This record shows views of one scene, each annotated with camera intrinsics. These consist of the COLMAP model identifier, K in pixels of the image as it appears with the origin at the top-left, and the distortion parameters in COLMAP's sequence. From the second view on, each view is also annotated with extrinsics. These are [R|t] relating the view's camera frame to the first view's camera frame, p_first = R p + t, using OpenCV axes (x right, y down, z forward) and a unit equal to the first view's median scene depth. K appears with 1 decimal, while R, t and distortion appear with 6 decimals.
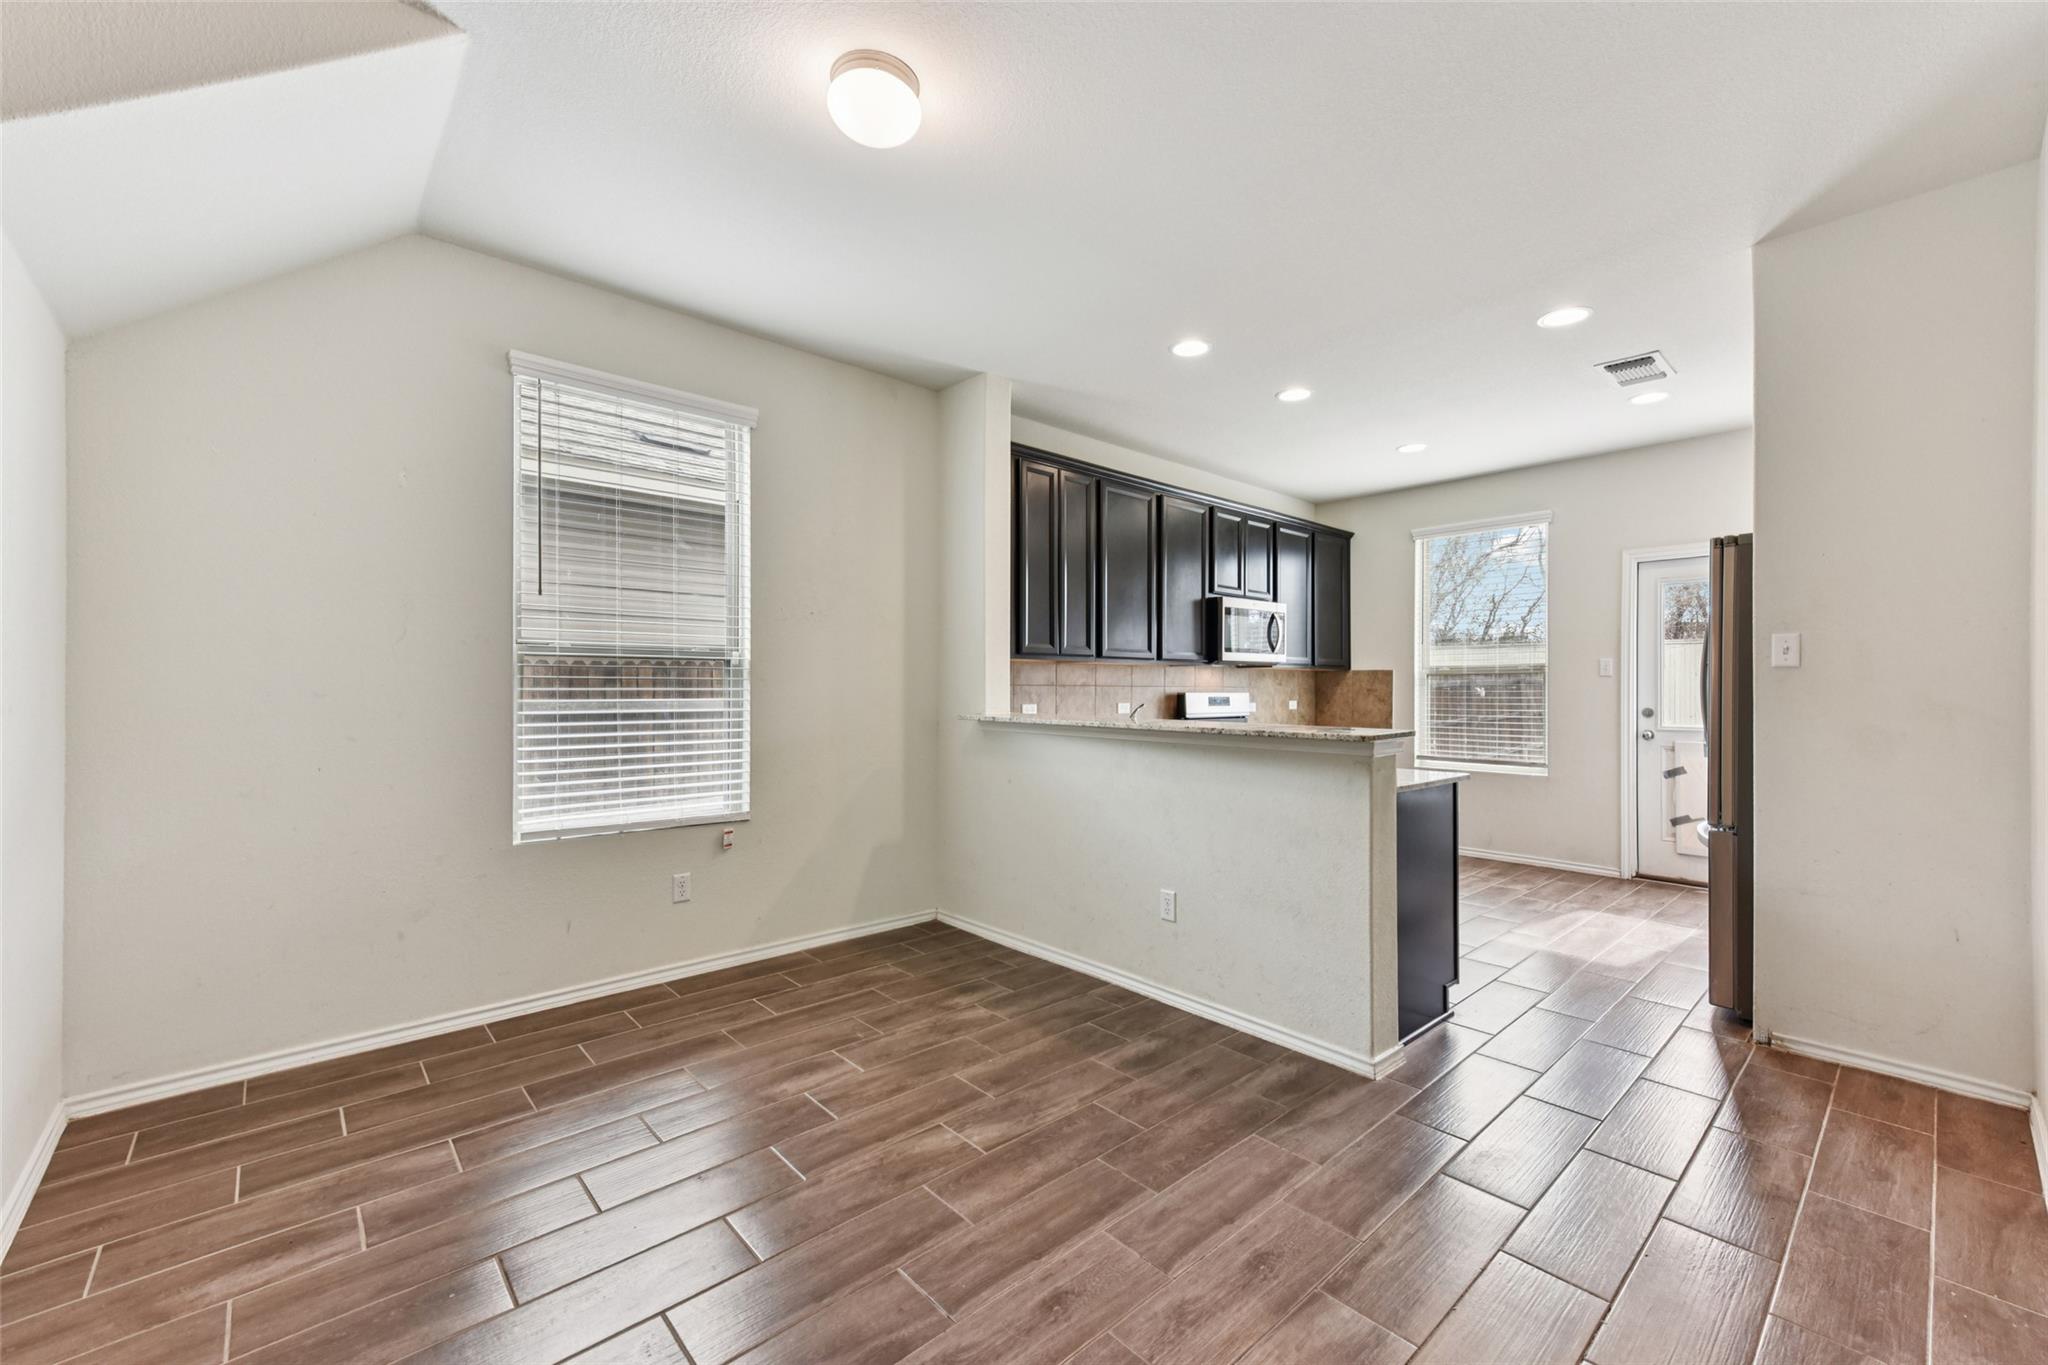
lens RADIAL K [[820.4, 0, 1027.8], [0, 820.4, 679.4], [0, 0, 1]] dist [0.002666, 0.000044]
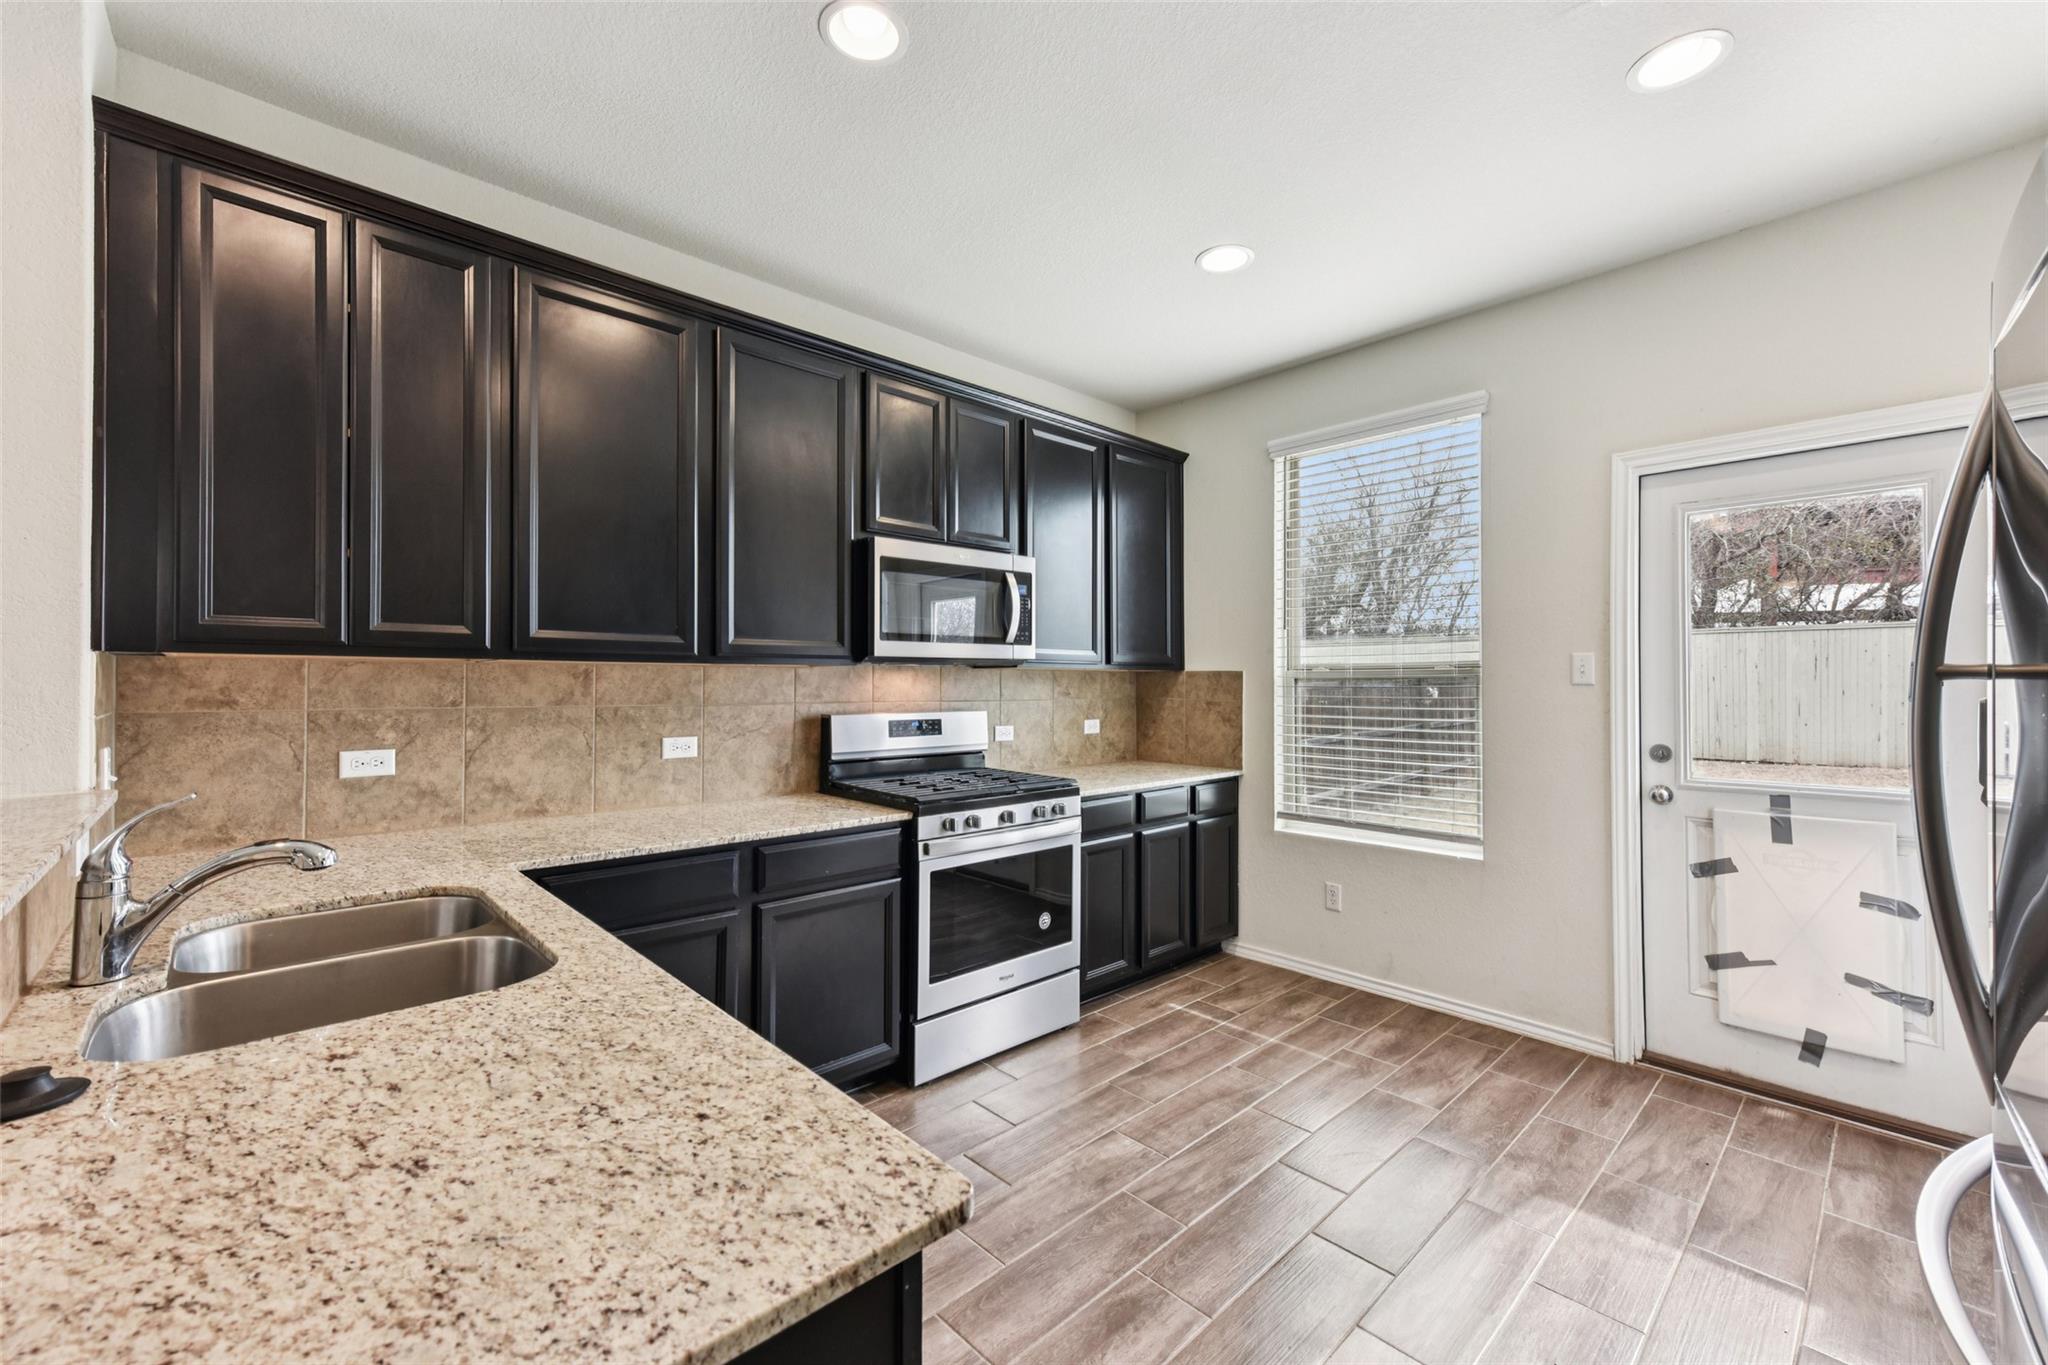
lens RADIAL K [[828.1, 0, 1037.2], [0, 828.1, 664.8], [0, 0, 1]] dist [0.015964, 0.000113]
pose [[0.999529, -0.000255, 0.030693, 0.288054], [0.000594, 0.999939, -0.011025, -0.009812], [-0.030688, 0.011038, 0.999468, 0.406064]]
